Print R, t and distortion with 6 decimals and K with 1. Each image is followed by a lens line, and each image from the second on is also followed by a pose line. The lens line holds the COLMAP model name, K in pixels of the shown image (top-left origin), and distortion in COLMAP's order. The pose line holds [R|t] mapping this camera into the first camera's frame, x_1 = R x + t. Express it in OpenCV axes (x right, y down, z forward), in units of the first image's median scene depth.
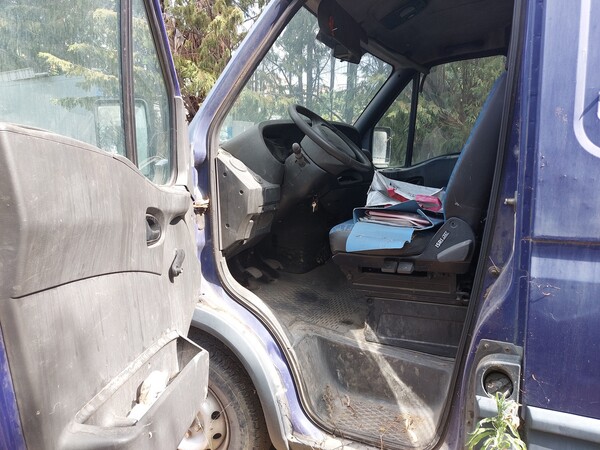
lens RADIAL K [[434.2, 0, 300.0], [0, 434.2, 225.0], [0, 0, 1]] dist [0.039254, -0.005727]
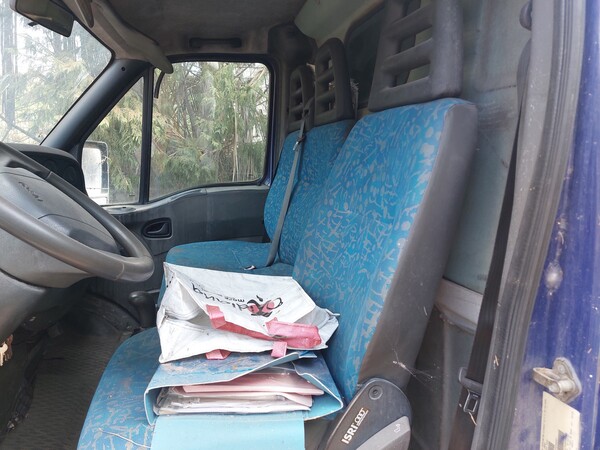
lens RADIAL K [[434.2, 0, 300.0], [0, 434.2, 225.0], [0, 0, 1]] dist [0.039254, -0.005727]
pose [[0.765758, -0.081487, 0.637946, -0.006553], [0.082278, 0.996202, 0.028486, -0.107028], [-0.637844, 0.030676, 0.769554, 0.338423]]
